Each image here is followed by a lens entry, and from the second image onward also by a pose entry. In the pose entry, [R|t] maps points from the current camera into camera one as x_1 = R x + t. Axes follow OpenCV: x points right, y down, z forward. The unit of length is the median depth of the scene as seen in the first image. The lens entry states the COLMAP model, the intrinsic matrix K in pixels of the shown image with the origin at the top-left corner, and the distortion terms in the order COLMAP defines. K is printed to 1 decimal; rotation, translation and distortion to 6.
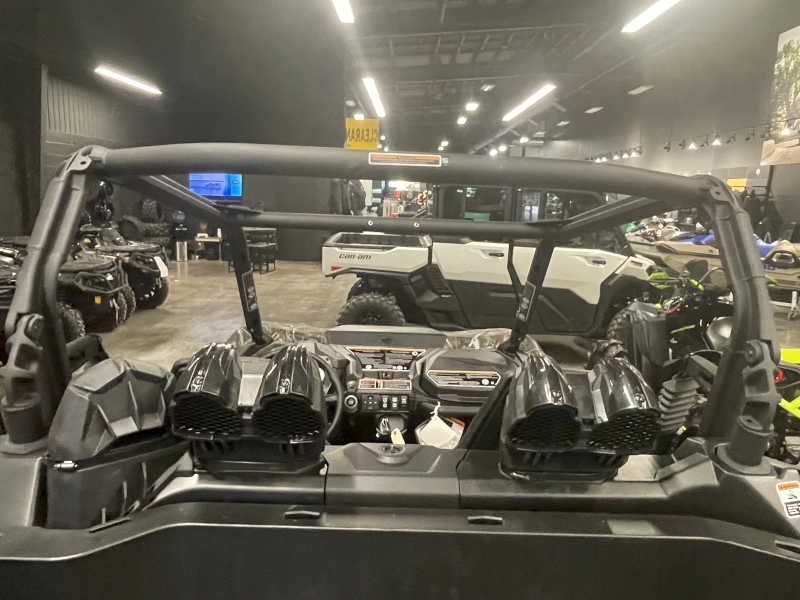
lens RADIAL K [[591.8, 0, 400.0], [0, 591.8, 300.0], [0, 0, 1]] dist [-0.001227, -0.008496]
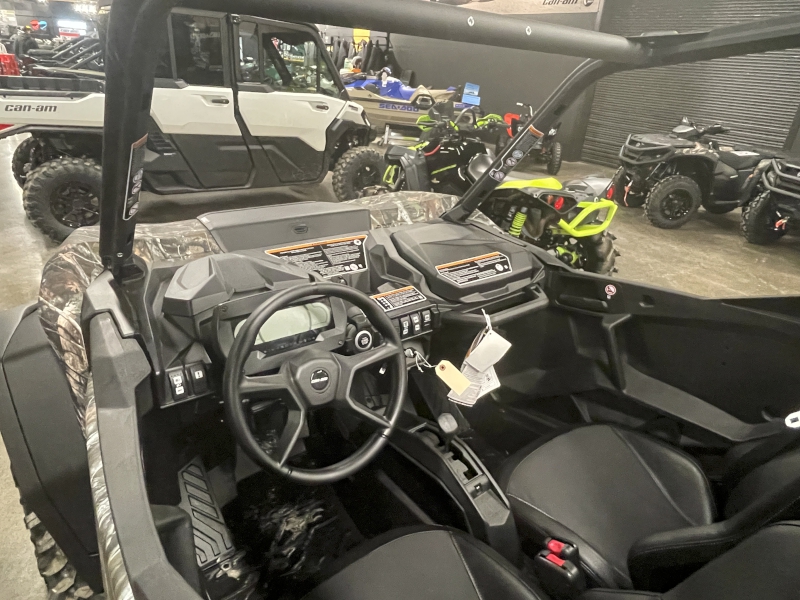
lens RADIAL K [[504.6, 0, 400.0], [0, 504.6, 300.0], [0, 0, 1]] dist [-0.001499, -0.001967]
pose [[0.797706, -0.237168, 0.554451, -0.112843], [0.065075, 0.947903, 0.311842, -0.012173], [-0.599525, -0.212677, 0.771582, 0.185786]]
